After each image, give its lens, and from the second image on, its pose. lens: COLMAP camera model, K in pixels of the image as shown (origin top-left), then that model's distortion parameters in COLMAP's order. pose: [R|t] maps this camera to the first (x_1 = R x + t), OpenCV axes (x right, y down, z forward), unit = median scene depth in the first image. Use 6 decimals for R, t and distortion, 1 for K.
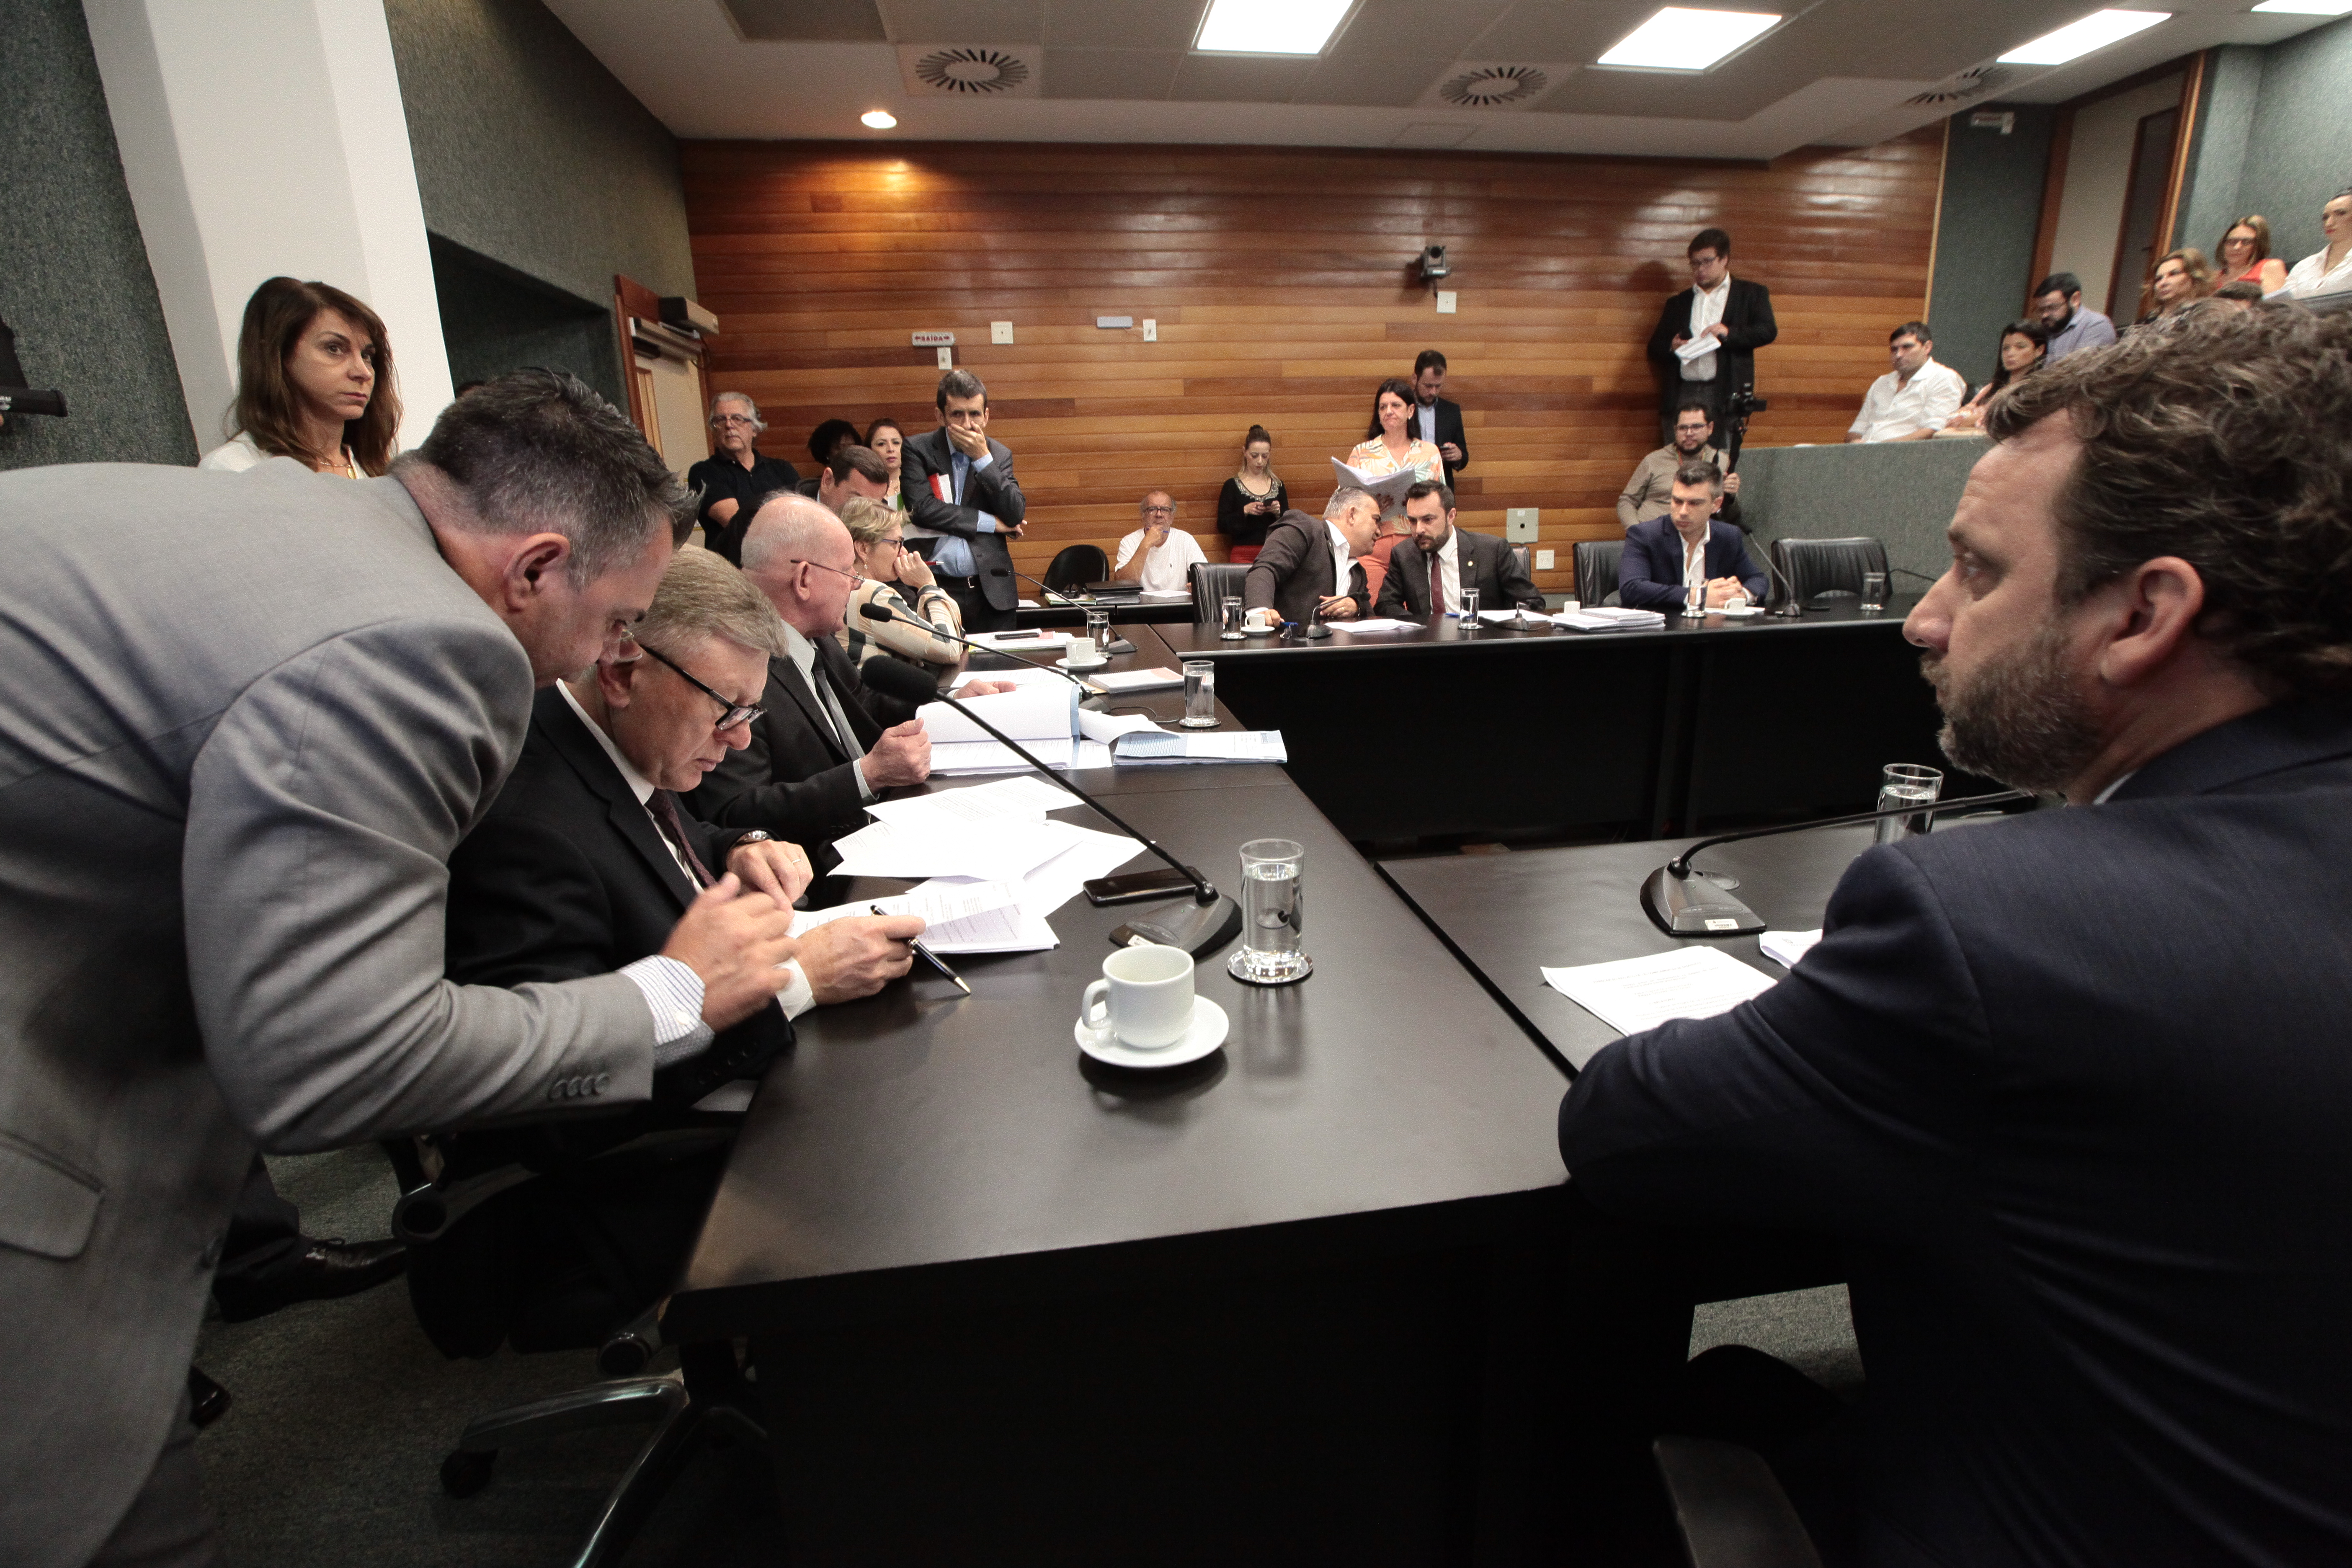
lens RADIAL K [[1099.5, 0, 1208.6], [0, 1099.5, 775.9], [0, 0, 1]] dist [-0.045795, 0.017585]
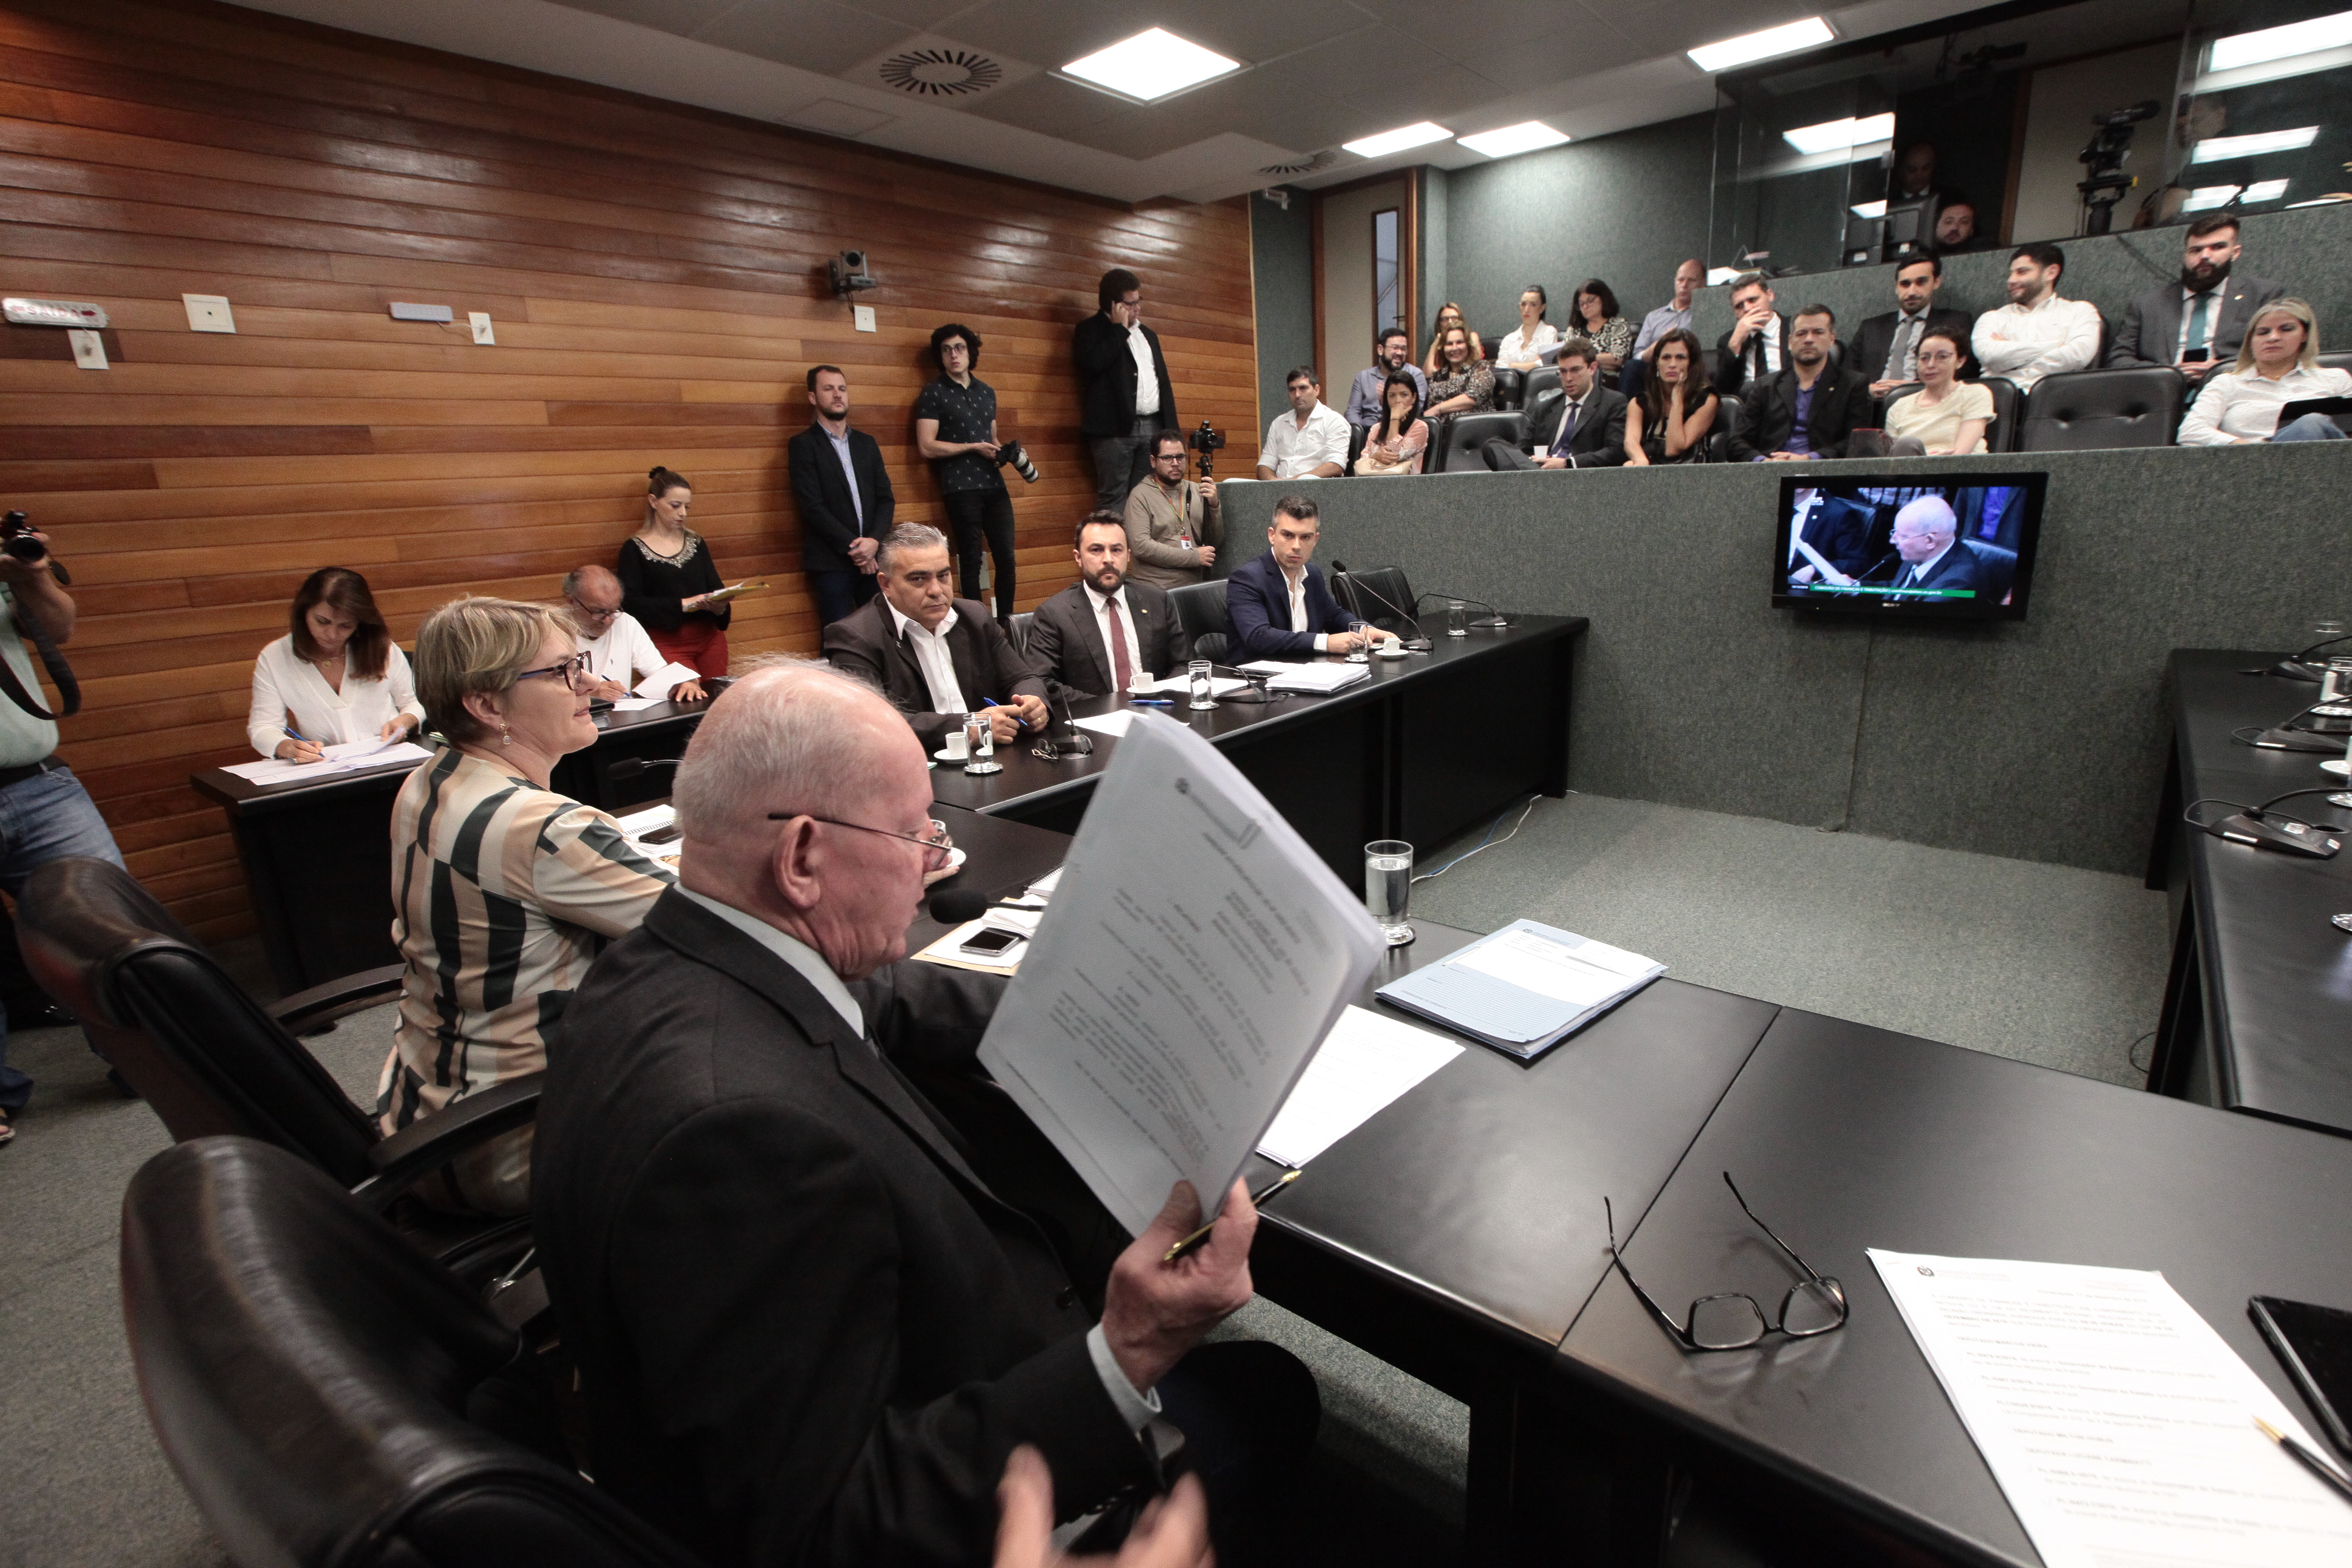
lens RADIAL K [[1099.5, 0, 1208.6], [0, 1099.5, 775.9], [0, 0, 1]] dist [-0.045795, 0.017585]
pose [[0.753086, -0.178778, 0.633167, -0.195002], [0.196549, 0.979559, 0.042809, -0.075635], [-0.627877, 0.092210, 0.772831, 0.227167]]
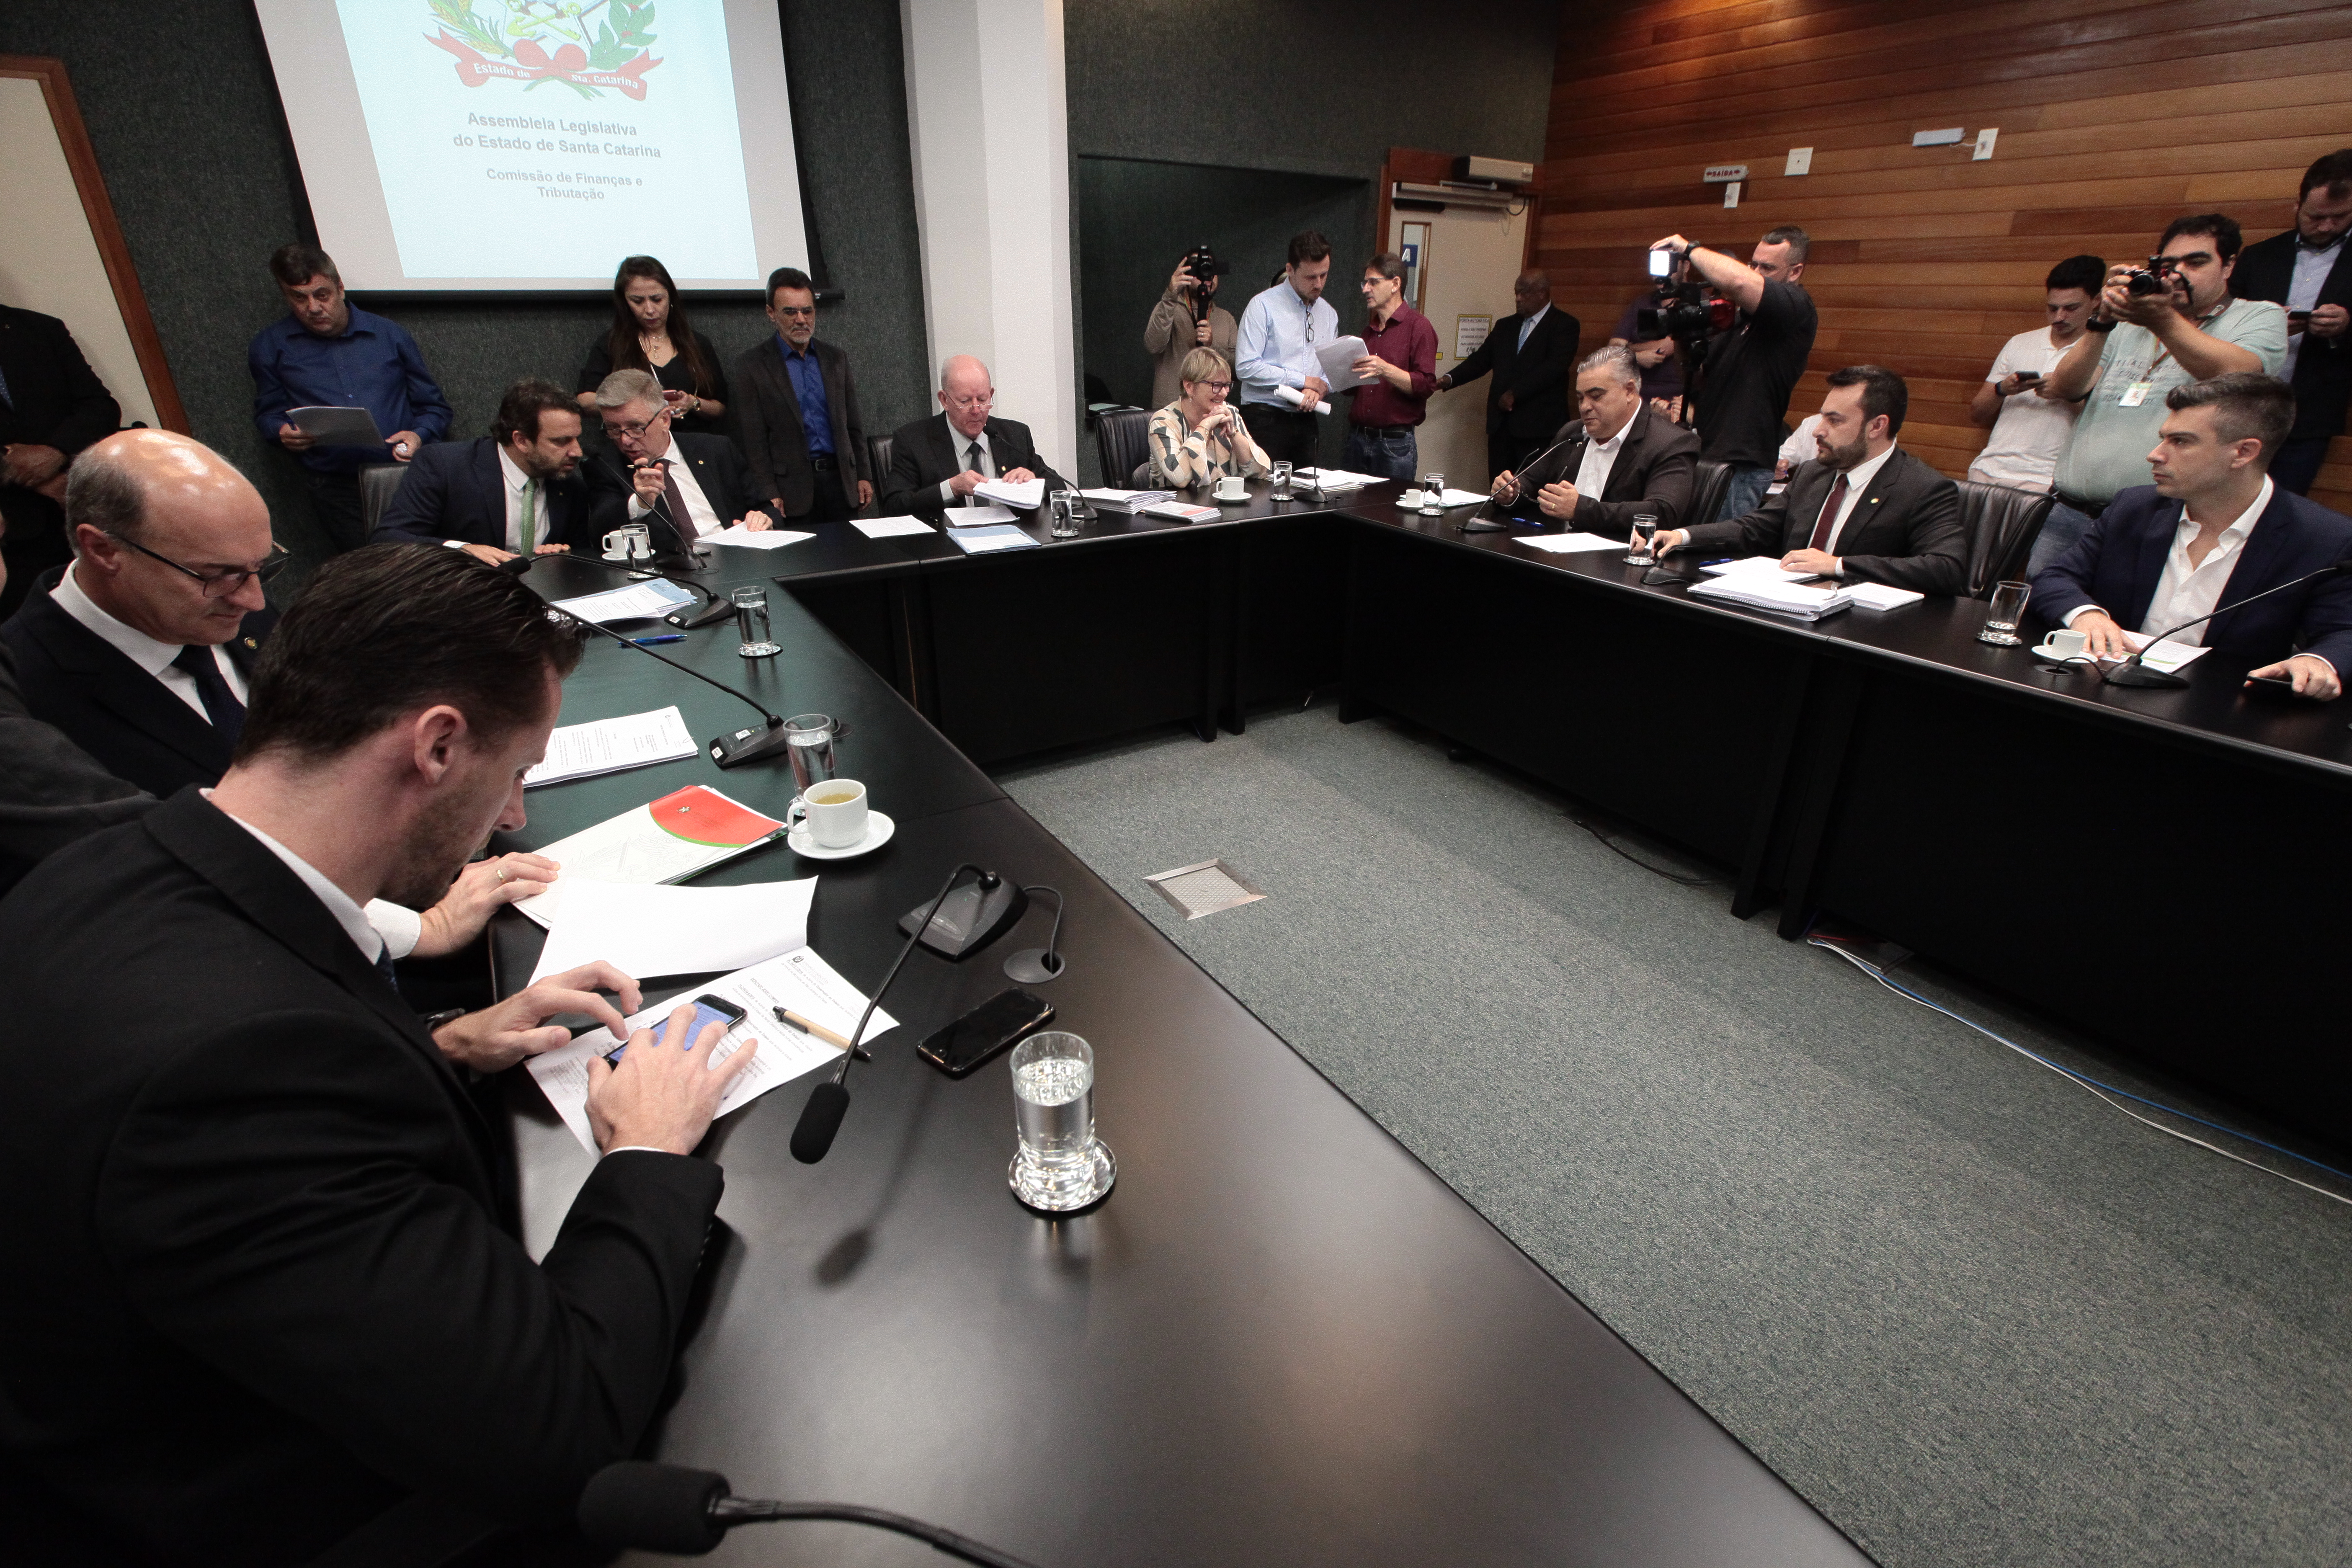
lens RADIAL K [[1104.4, 0, 1238.2], [0, 1104.4, 807.0], [0, 0, 1]] dist [-0.049704, 0.020463]
pose [[0.420569, 0.410841, -0.808907, 0.548081], [-0.250311, 0.909533, 0.331806, -0.107498], [0.872047, 0.062931, 0.485359, 0.212532]]
